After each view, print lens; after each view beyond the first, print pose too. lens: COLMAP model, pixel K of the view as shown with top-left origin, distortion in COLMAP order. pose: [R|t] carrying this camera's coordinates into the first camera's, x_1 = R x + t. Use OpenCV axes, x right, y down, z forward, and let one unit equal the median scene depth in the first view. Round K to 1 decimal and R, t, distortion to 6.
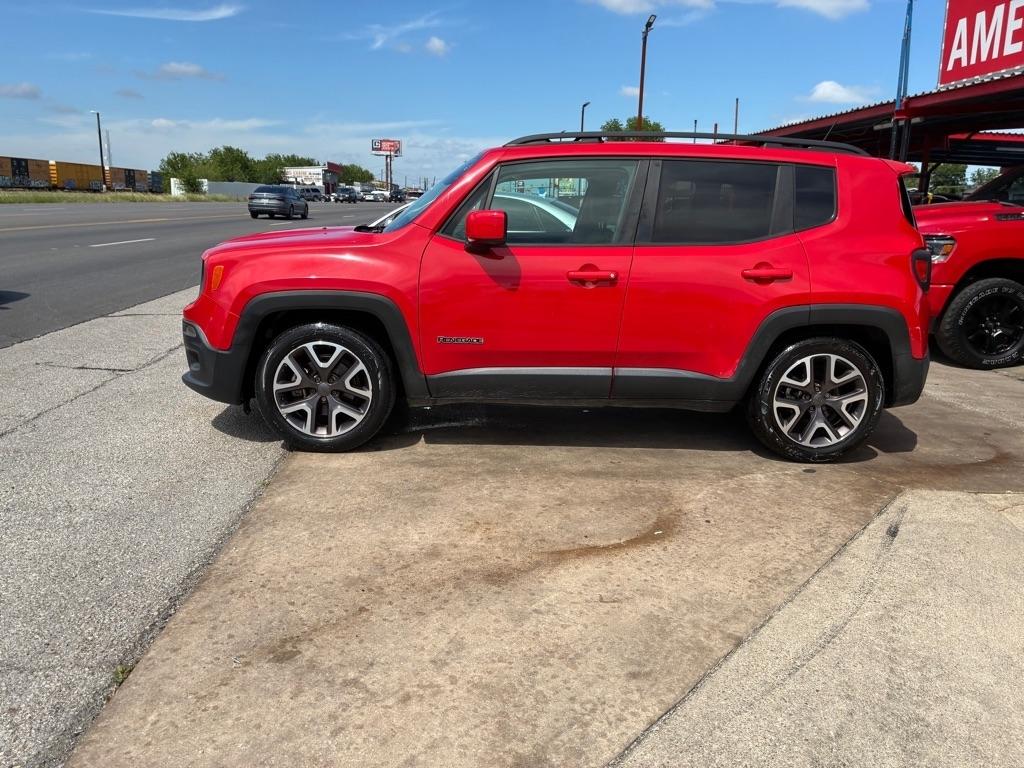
lens RADIAL K [[779.6, 0, 496.9], [0, 779.6, 377.3], [0, 0, 1]] dist [0.047867, -0.067232]
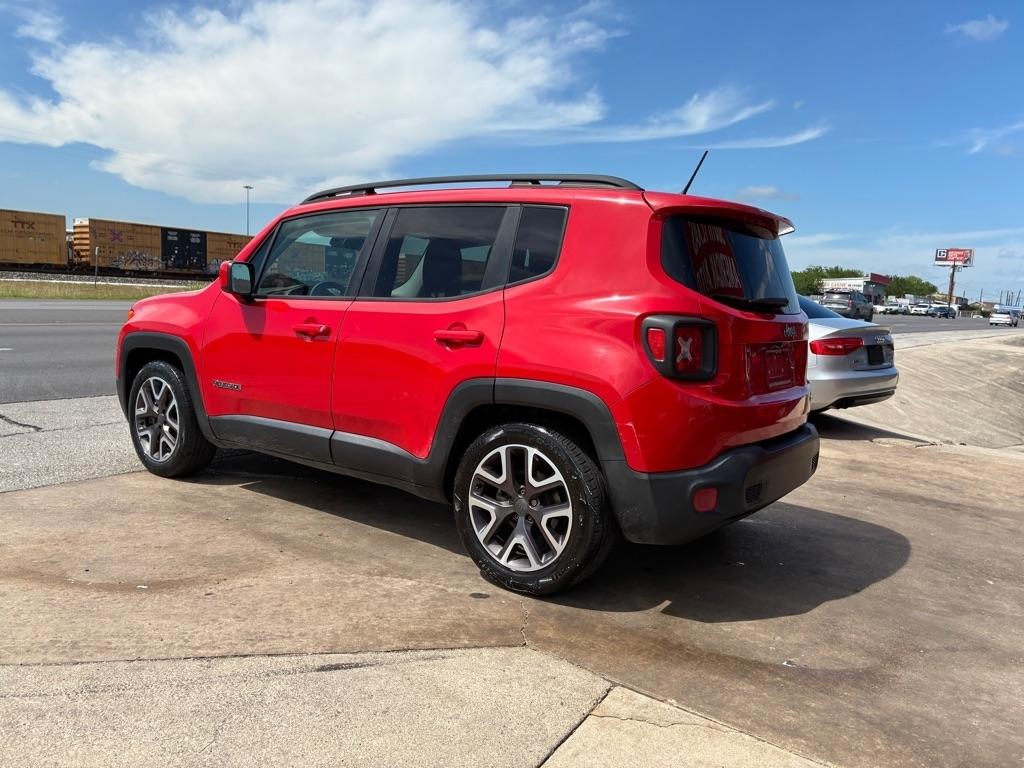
lens RADIAL K [[779.6, 0, 501.1], [0, 779.6, 388.0], [0, 0, 1]] dist [0.047867, -0.067232]
pose [[0.782273, 0.082682, -0.617424, 0.869614], [-0.159959, 0.984580, -0.070819, -0.027717], [0.602048, 0.154163, 0.783436, 0.394073]]
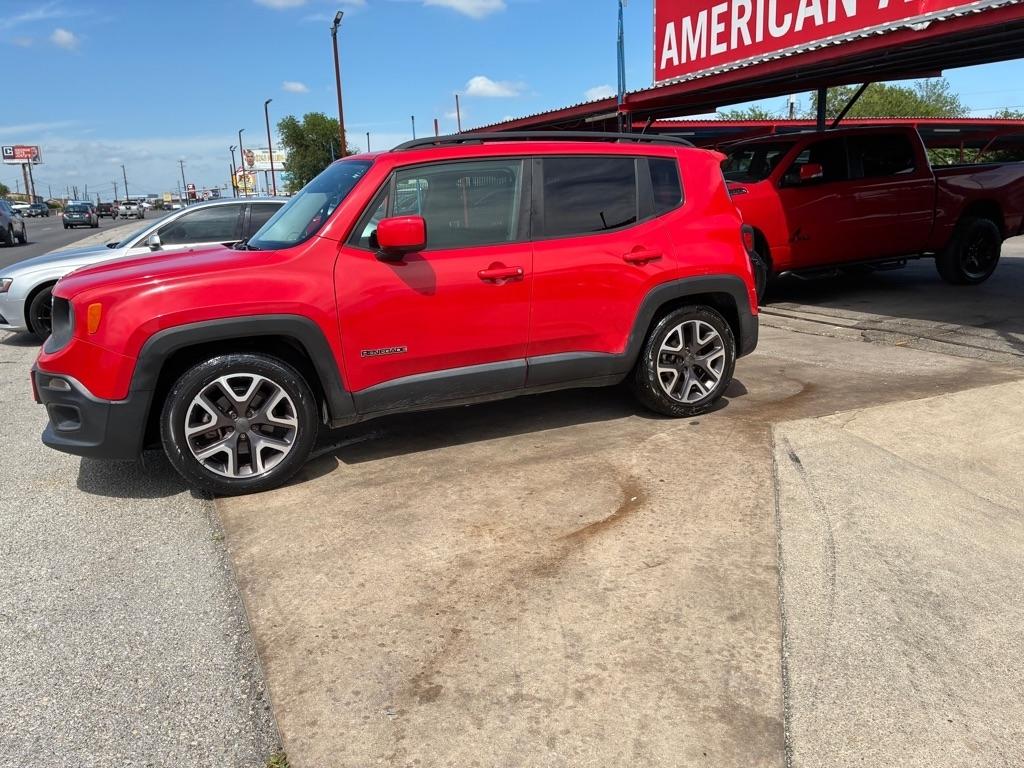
lens RADIAL K [[781.4, 0, 502.4], [0, 781.4, 378.0], [0, 0, 1]] dist [0.035906, -0.050075]
pose [[0.918704, -0.148128, 0.366117, -0.269898], [0.145955, 0.988714, 0.033778, -0.025674], [-0.366989, 0.022405, 0.929955, 0.037750]]
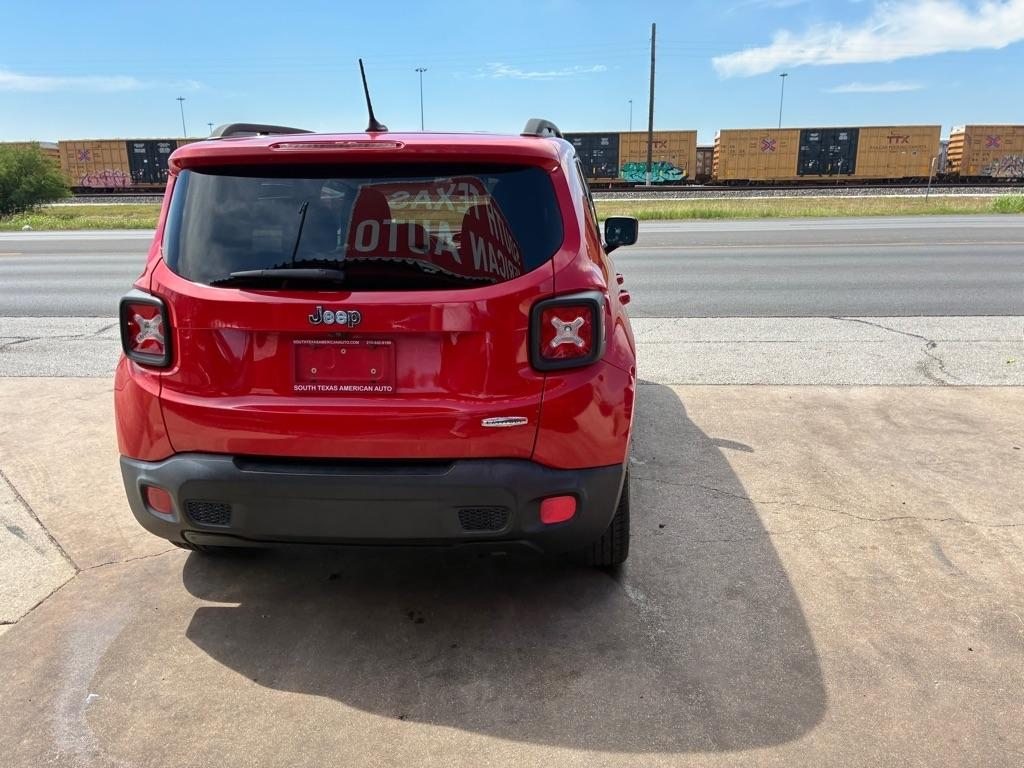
lens RADIAL K [[779.6, 0, 520.4], [0, 779.6, 388.6], [0, 0, 1]] dist [0.047867, -0.067232]
pose [[-0.127084, 0.219483, -0.967304, 1.140970], [-0.206317, 0.948032, 0.242216, -0.306294], [0.970197, 0.230353, -0.075197, 1.386960]]
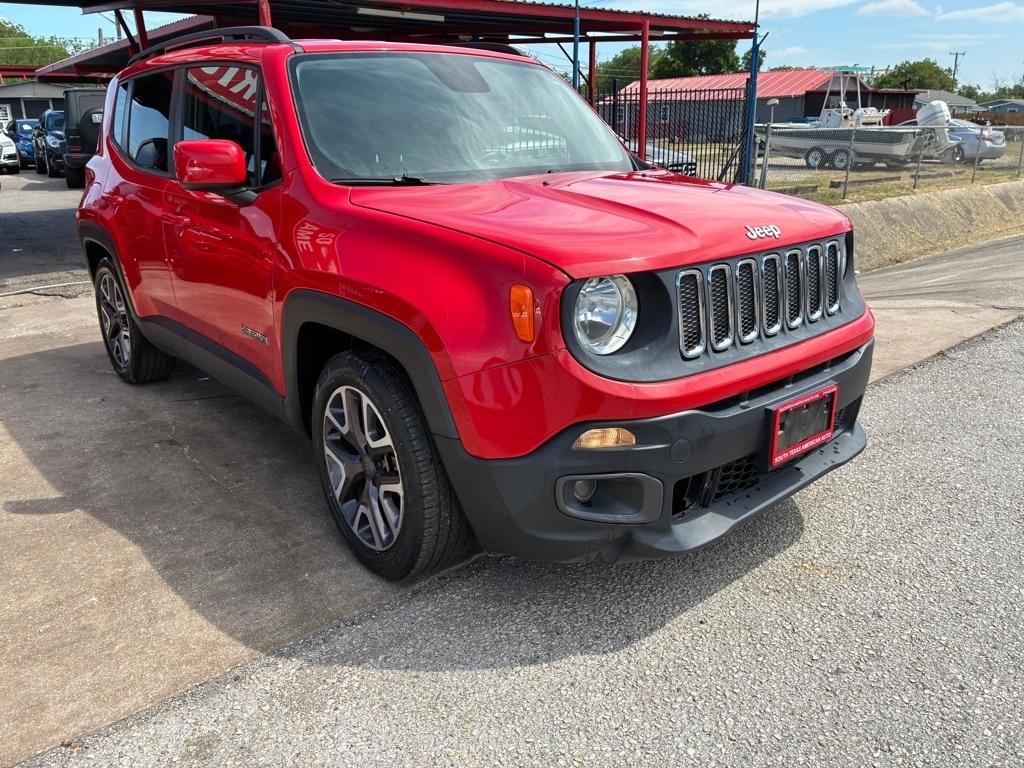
lens RADIAL K [[779.6, 0, 512.9], [0, 779.6, 376.7], [0, 0, 1]] dist [0.047867, -0.067232]
pose [[-0.620263, -0.260059, 0.740029, -0.711148], [0.166434, 0.878325, 0.448157, -0.375978], [-0.766533, 0.401141, -0.501510, 1.594591]]
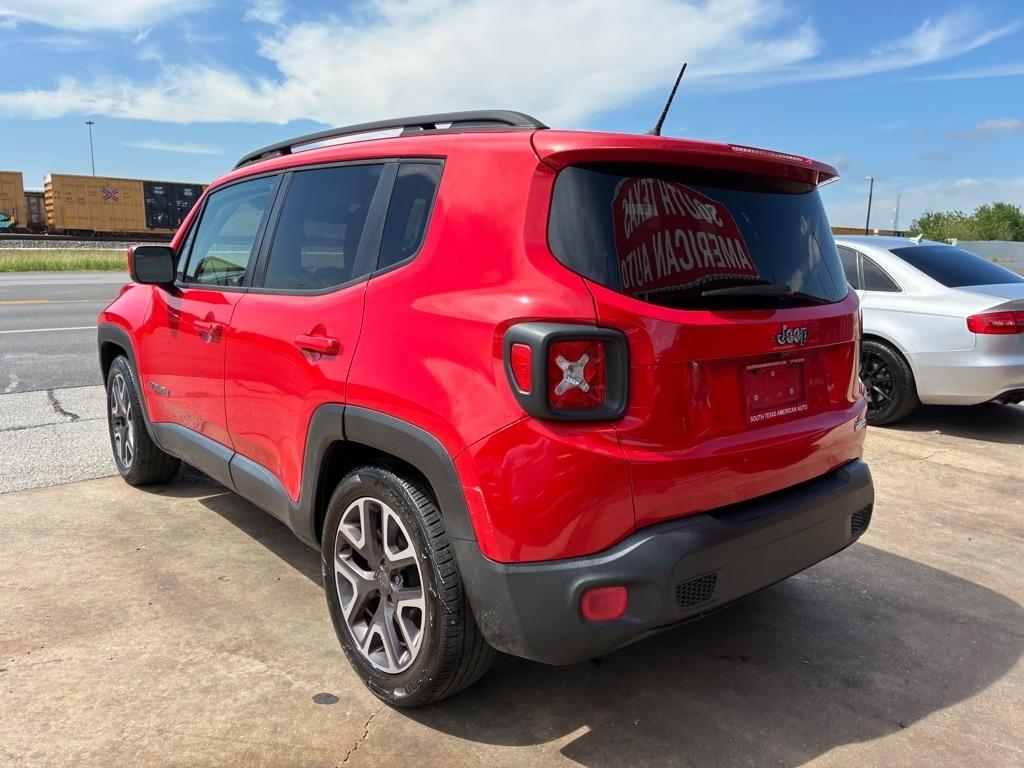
lens RADIAL K [[779.6, 0, 523.1], [0, 779.6, 394.5], [0, 0, 1]] dist [0.047867, -0.067232]
pose [[0.627443, 0.128120, -0.768050, 0.895591], [-0.170736, 0.985004, 0.024831, -0.133451], [0.759714, 0.115553, 0.639908, 0.728384]]
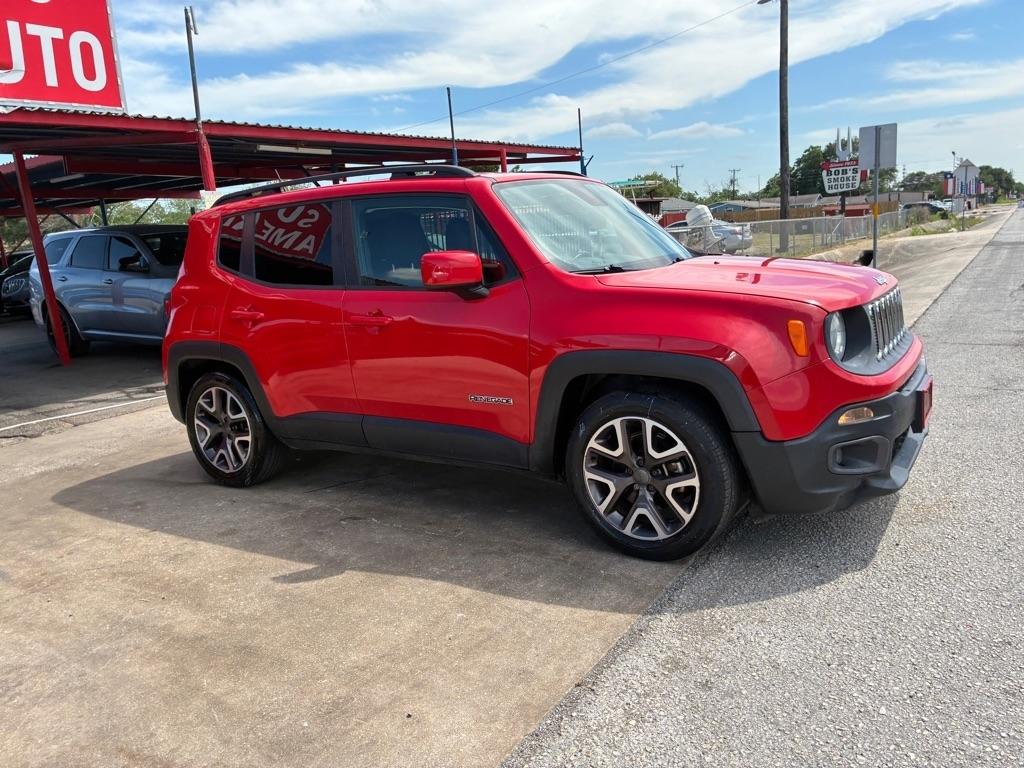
lens RADIAL K [[779.6, 0, 510.1], [0, 779.6, 377.5], [0, 0, 1]] dist [0.047867, -0.067232]
pose [[-0.815959, -0.076800, 0.572985, -0.559776], [0.171917, 0.914063, 0.367334, -0.468349], [-0.551956, 0.398235, -0.732635, 2.005636]]
